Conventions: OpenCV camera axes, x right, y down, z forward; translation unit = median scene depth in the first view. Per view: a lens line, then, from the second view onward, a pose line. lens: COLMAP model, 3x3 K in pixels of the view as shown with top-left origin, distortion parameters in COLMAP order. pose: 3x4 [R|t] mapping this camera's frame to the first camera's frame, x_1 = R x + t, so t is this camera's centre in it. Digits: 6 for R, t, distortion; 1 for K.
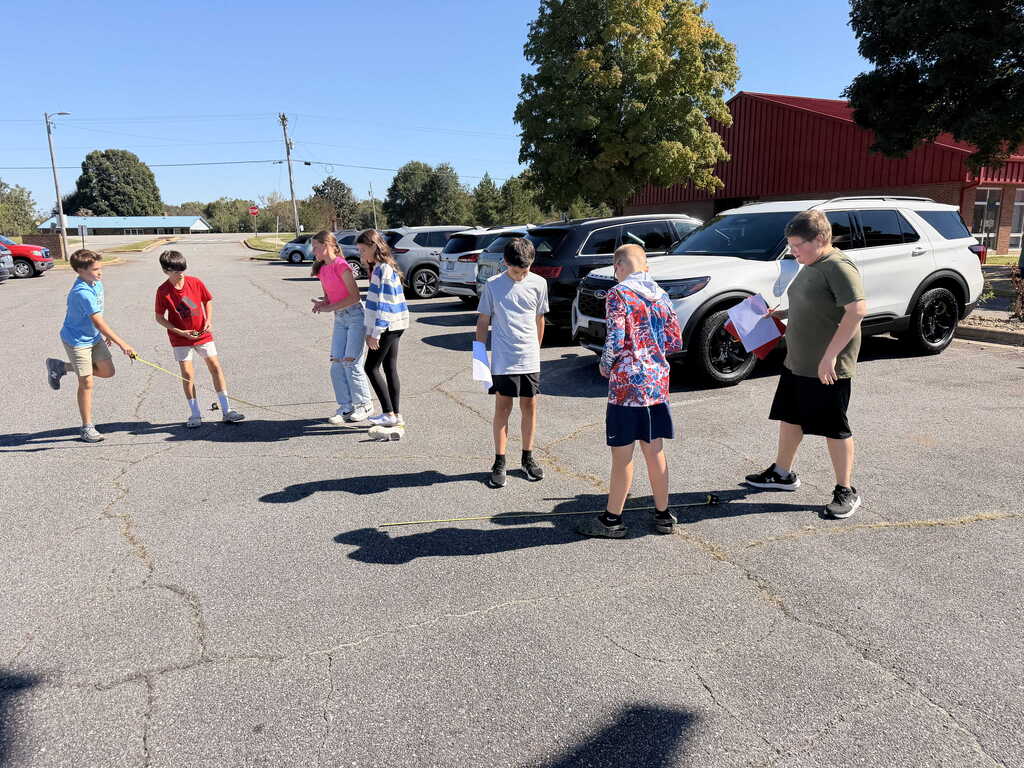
lens RADIAL K [[745.8, 0, 512.0], [0, 745.8, 384.0], [0, 0, 1]] dist [0.084094, -0.120999]
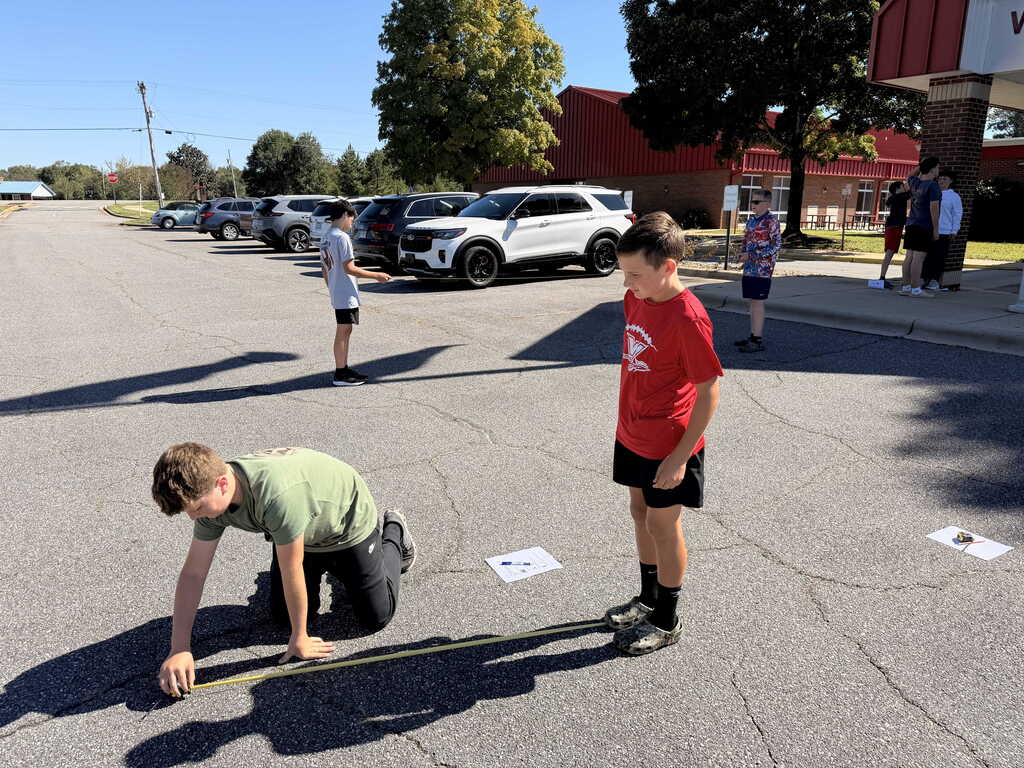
lens RADIAL K [[745.8, 0, 512.0], [0, 745.8, 384.0], [0, 0, 1]] dist [0.084094, -0.120999]
pose [[0.985529, -0.022305, 0.168036, 0.010607], [0.016807, 0.999278, 0.034070, 0.033364], [-0.168674, -0.030753, 0.985192, -0.155591]]
